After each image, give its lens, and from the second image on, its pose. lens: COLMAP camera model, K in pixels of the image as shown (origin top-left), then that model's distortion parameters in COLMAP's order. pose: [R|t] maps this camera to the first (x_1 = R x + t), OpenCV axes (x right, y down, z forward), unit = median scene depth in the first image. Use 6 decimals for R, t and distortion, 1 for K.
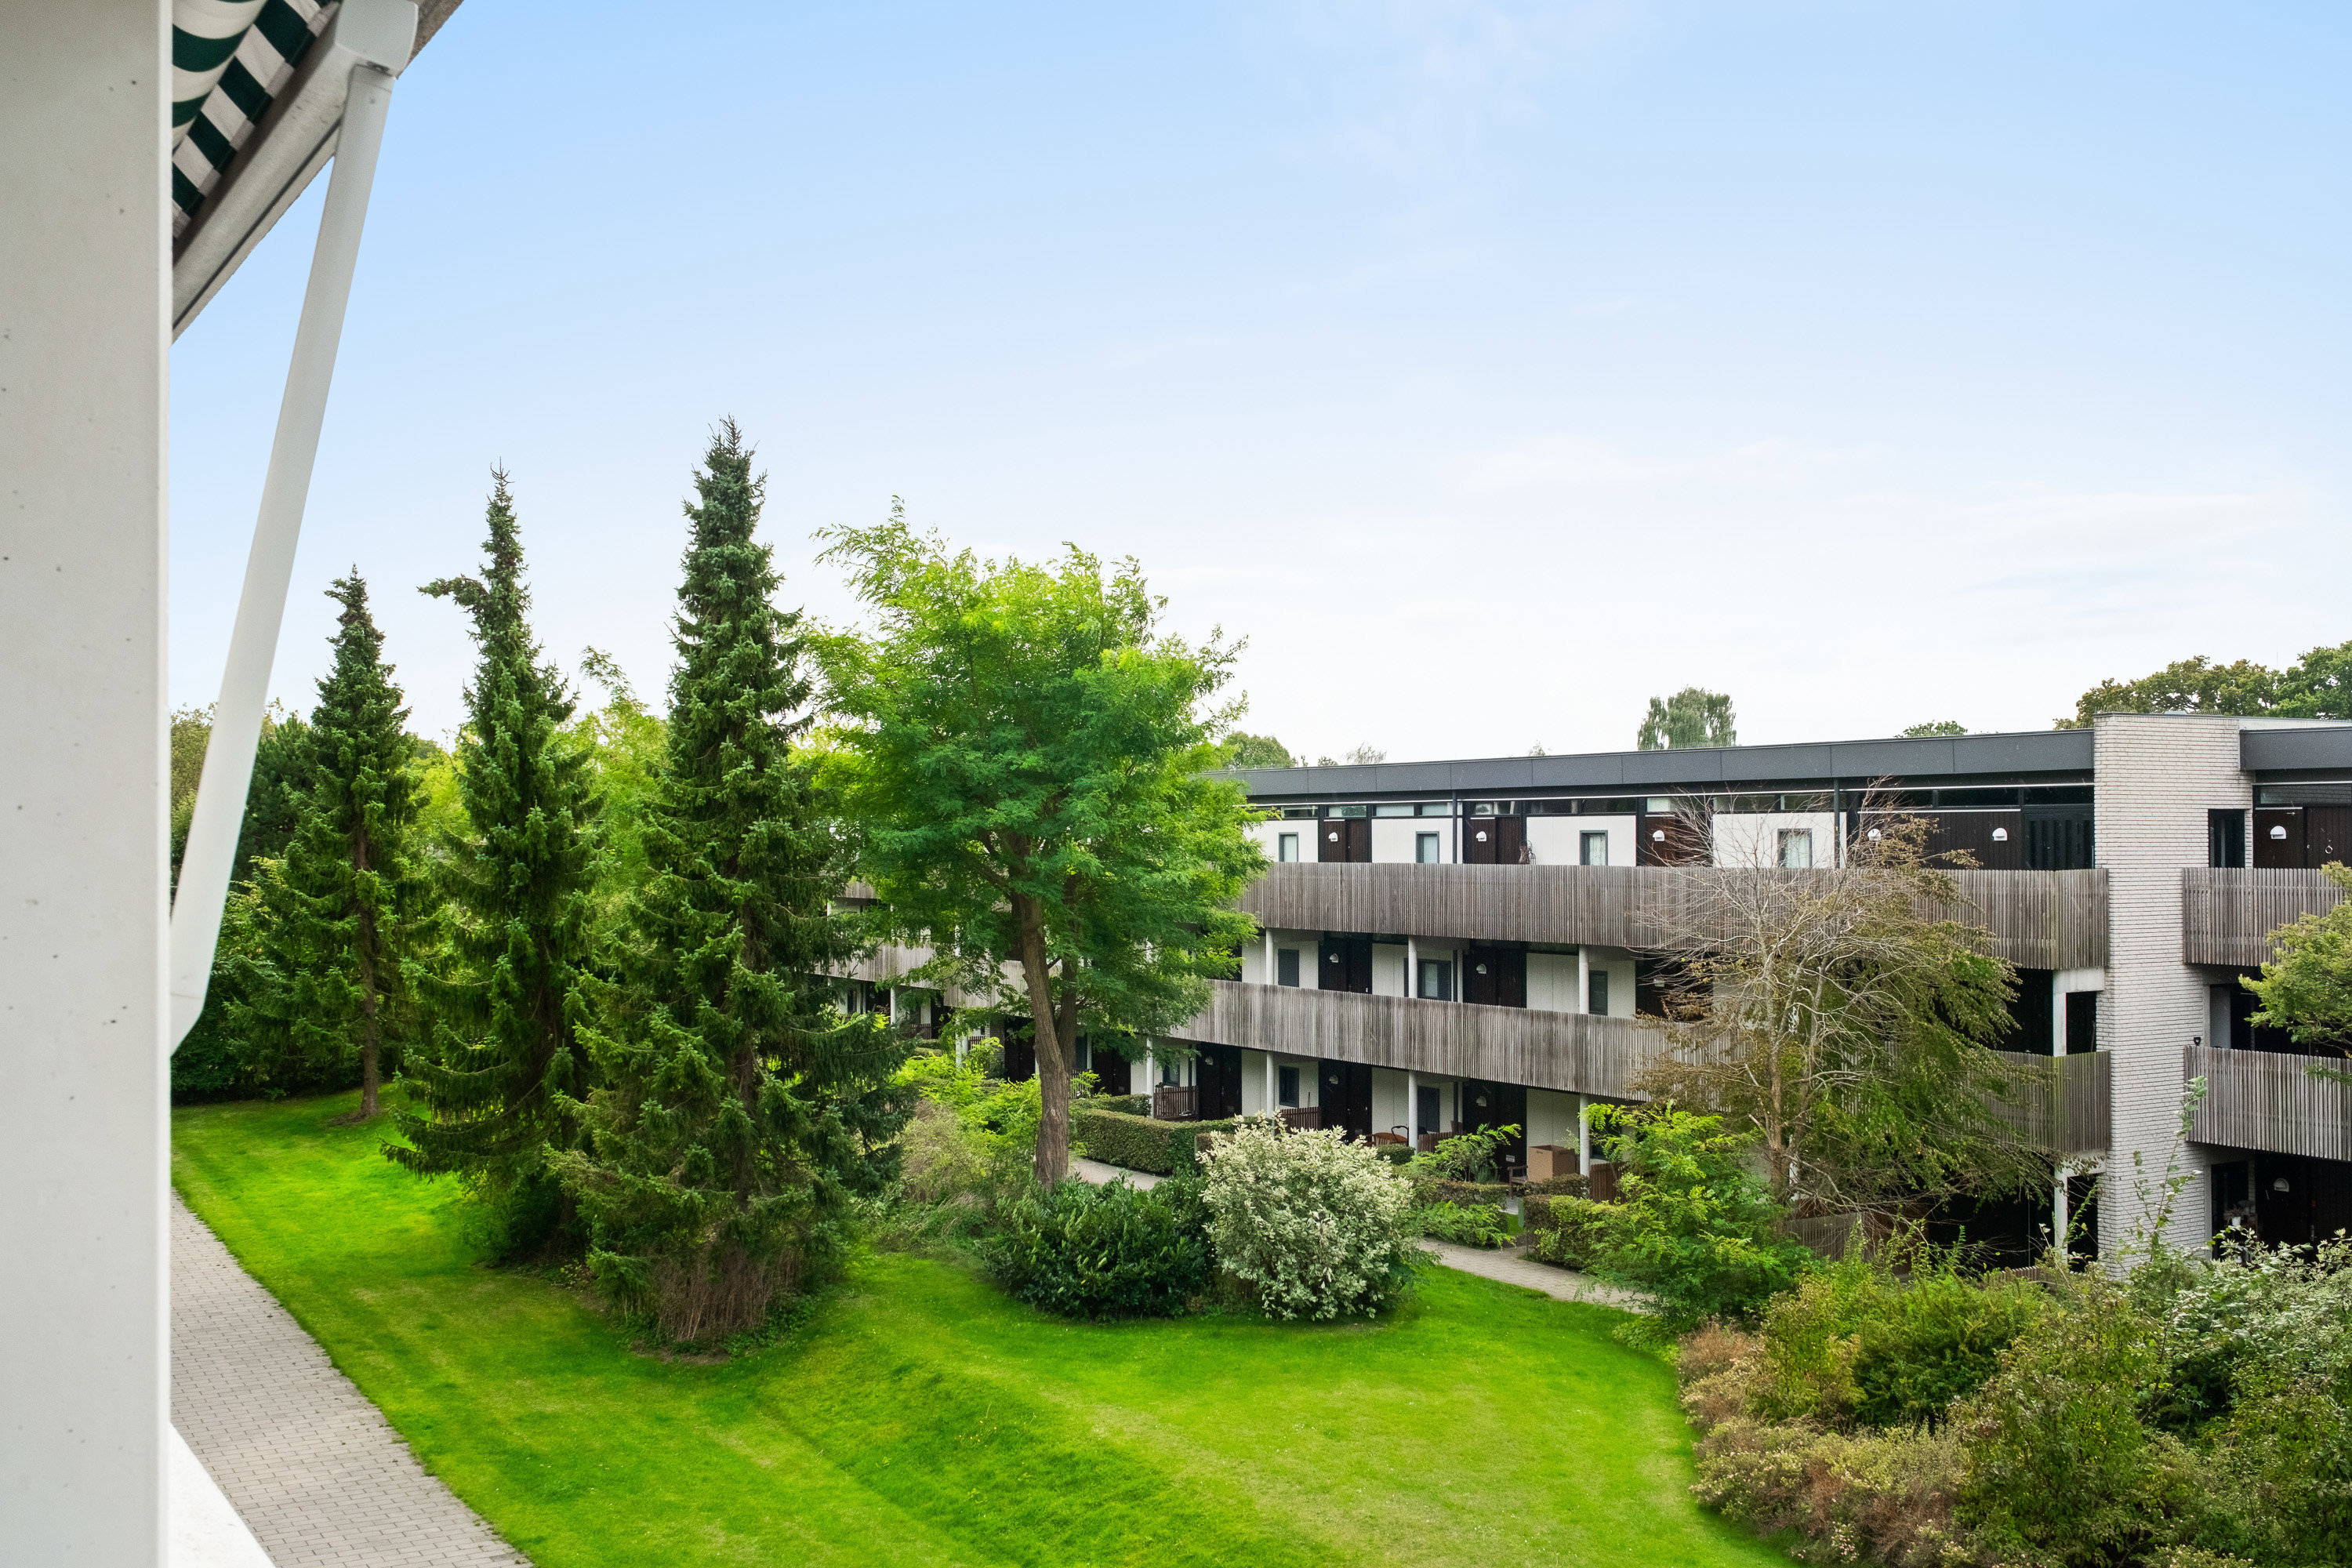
lens RADIAL K [[2391.7, 0, 1173.3], [0, 2391.7, 860.1], [0, 0, 1]] dist [-0.004079, -0.002970]
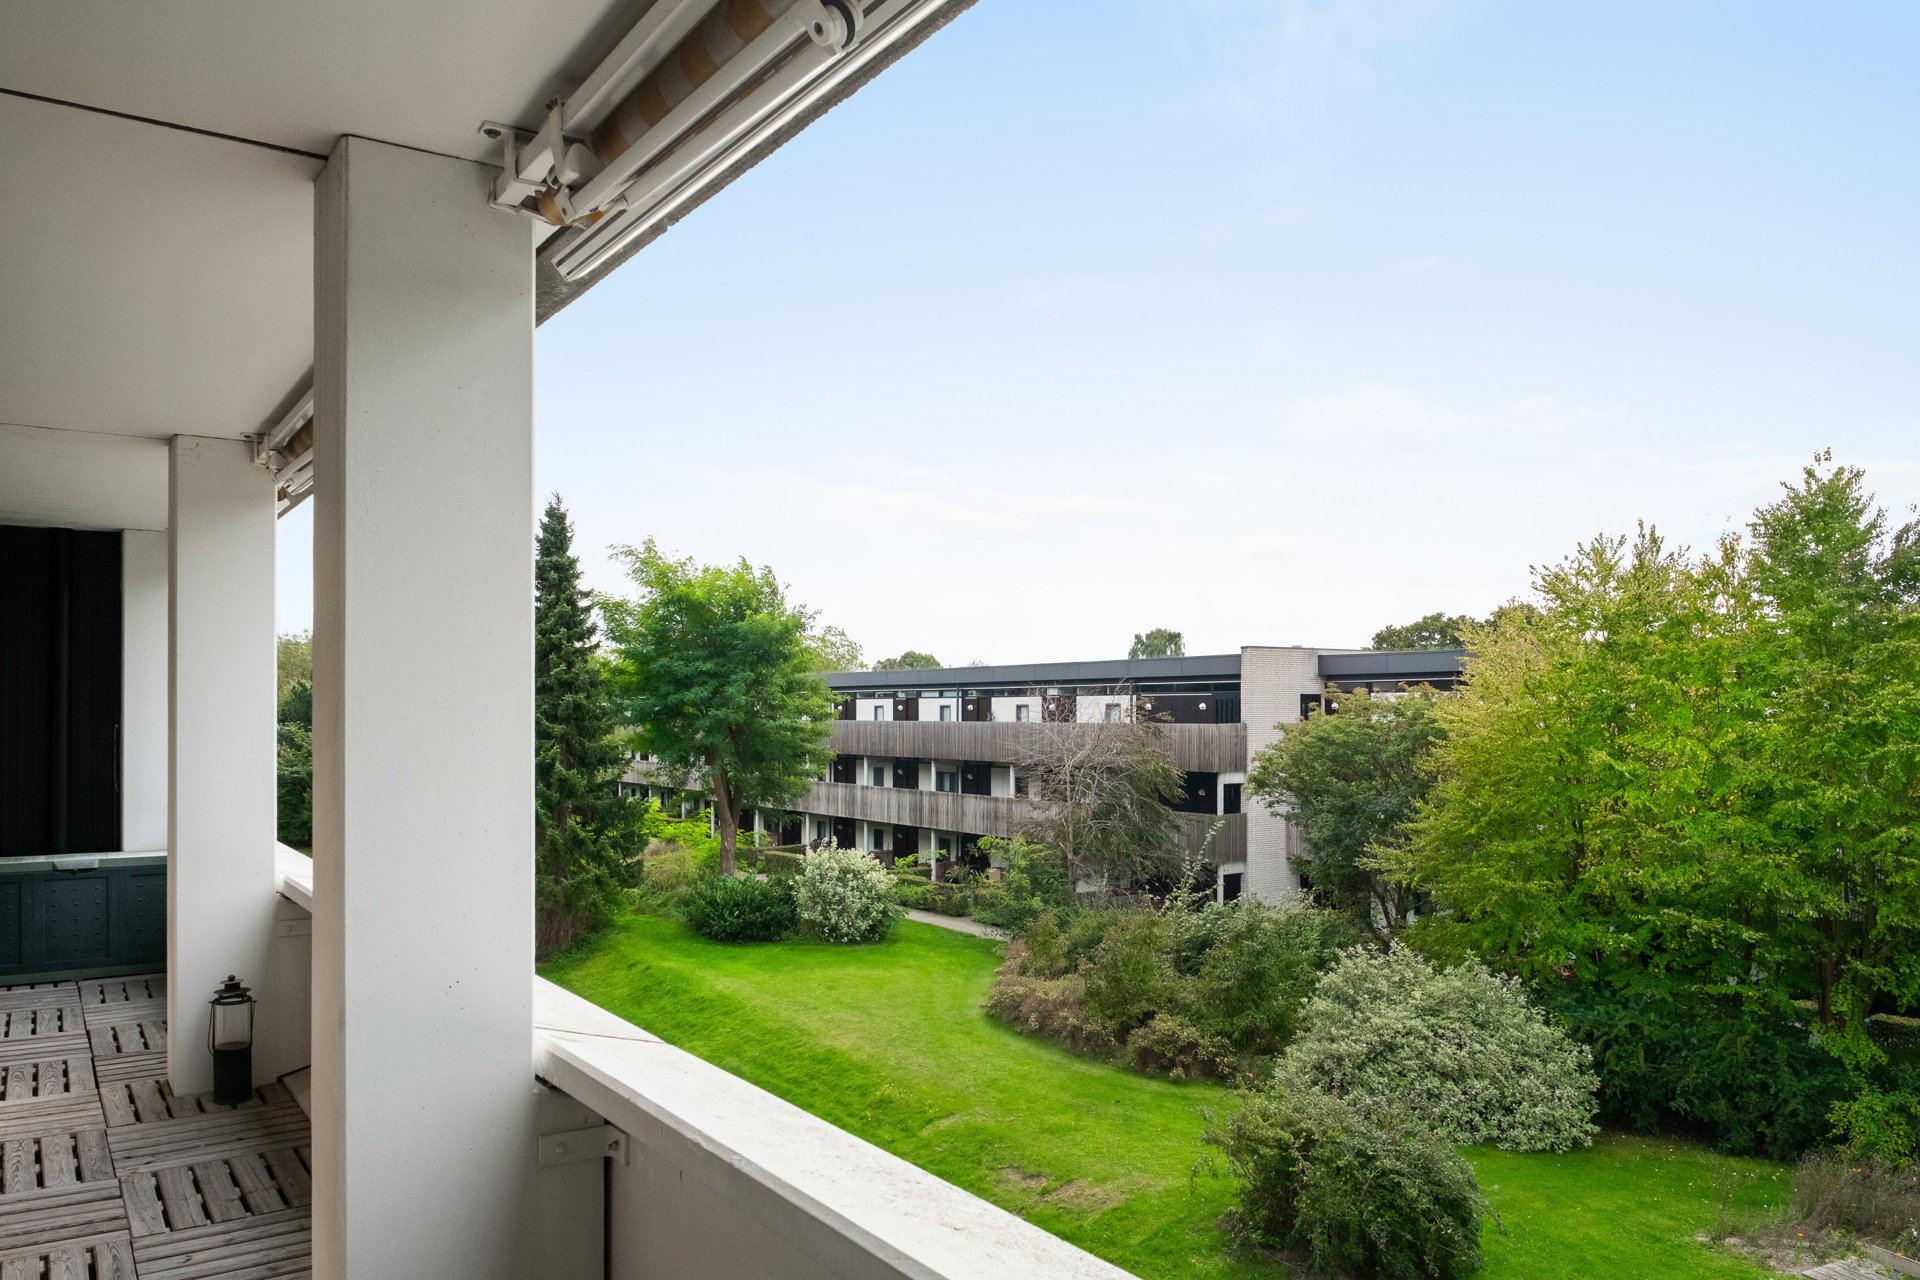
lens RADIAL K [[1402.8, 0, 958.9], [0, 1402.8, 731.1], [0, 0, 1]] dist [-0.001829, 0.002337]
pose [[0.998689, 0.004928, 0.050945, 0.087012], [-0.005110, 0.999981, 0.003447, 0.007449], [-0.050927, -0.003703, 0.998696, -0.175639]]
